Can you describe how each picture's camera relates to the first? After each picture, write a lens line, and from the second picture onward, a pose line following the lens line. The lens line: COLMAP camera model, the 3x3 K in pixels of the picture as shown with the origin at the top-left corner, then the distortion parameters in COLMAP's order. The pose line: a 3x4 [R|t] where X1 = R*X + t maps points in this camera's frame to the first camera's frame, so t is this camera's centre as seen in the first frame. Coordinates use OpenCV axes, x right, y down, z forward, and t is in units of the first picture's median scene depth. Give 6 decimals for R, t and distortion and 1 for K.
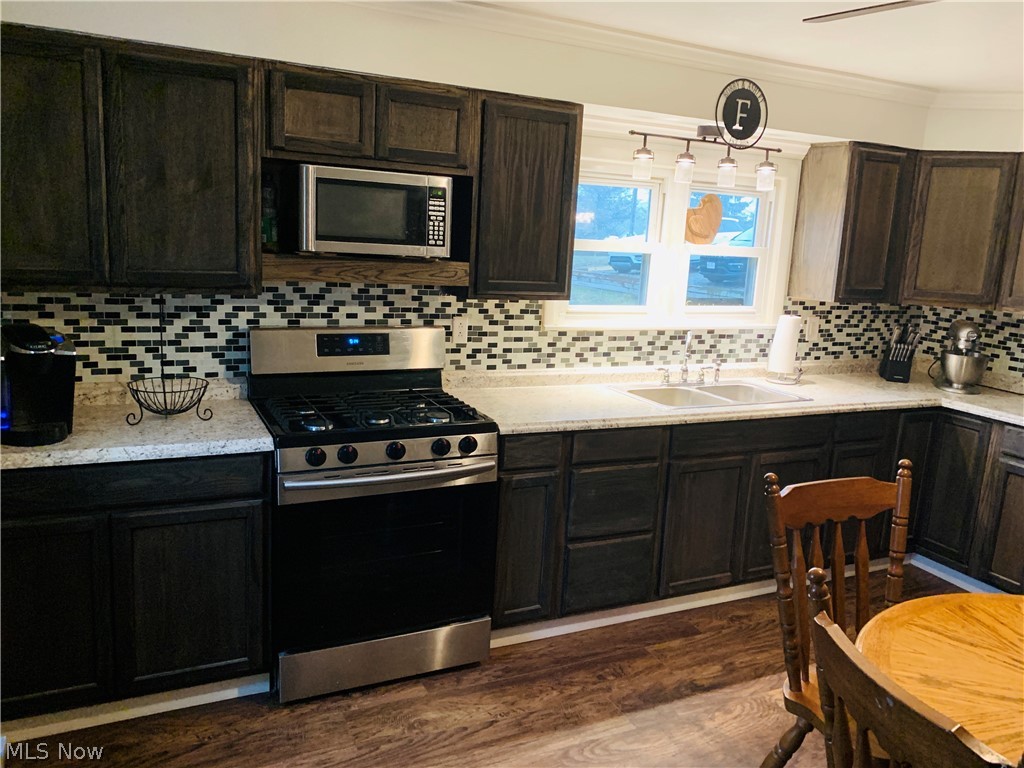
lens RADIAL K [[779.7, 0, 522.3], [0, 779.7, 378.1], [0, 0, 1]] dist [0.036326, -0.048421]
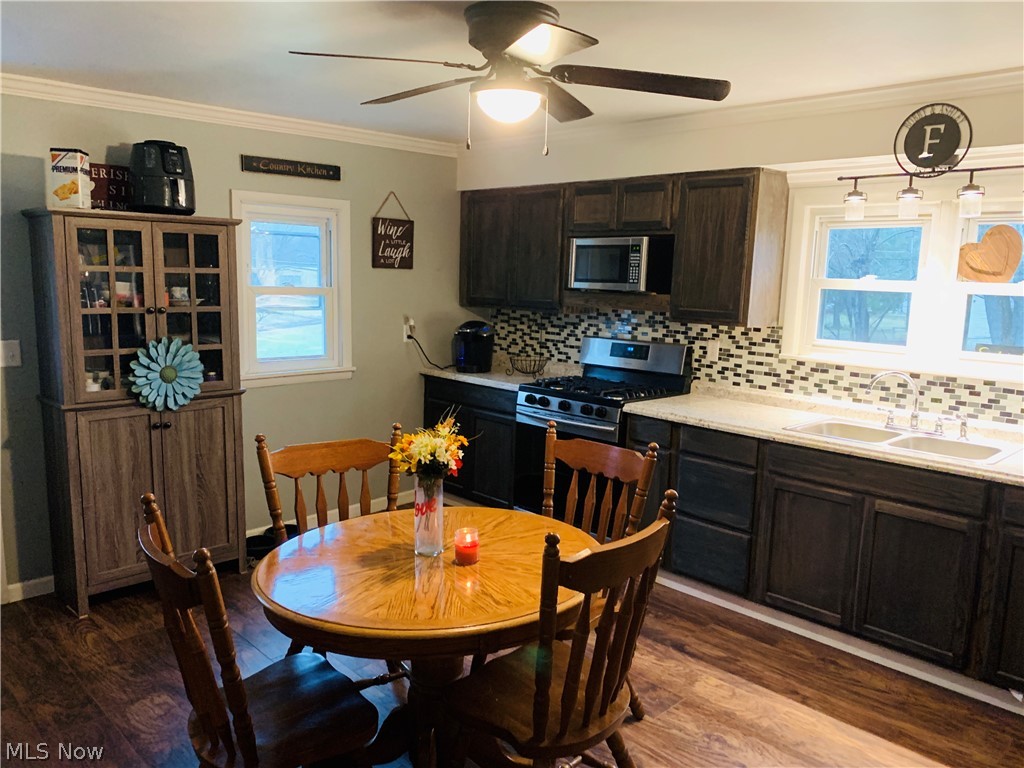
lens RADIAL K [[779.7, 0, 513.0], [0, 779.7, 392.2], [0, 0, 1]] dist [0.036326, -0.048421]
pose [[0.317517, 0.099228, -0.943047, 1.054858], [-0.185578, 0.981781, 0.040821, 0.014729], [0.929916, 0.162047, 0.330147, 0.274389]]
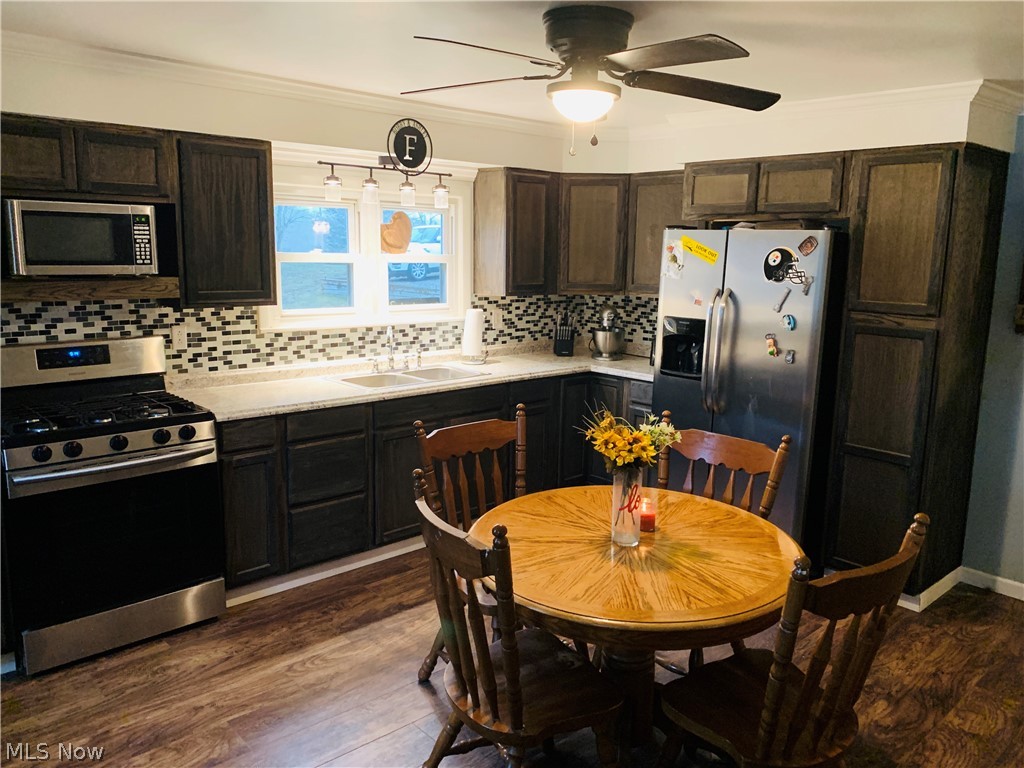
lens RADIAL K [[779.7, 0, 515.5], [0, 779.7, 379.1], [0, 0, 1]] dist [0.036326, -0.048421]
pose [[0.959654, -0.085674, 0.267812, 0.078874], [0.088314, 0.996090, 0.002196, 0.039146], [-0.266953, 0.021544, 0.963469, -0.226043]]
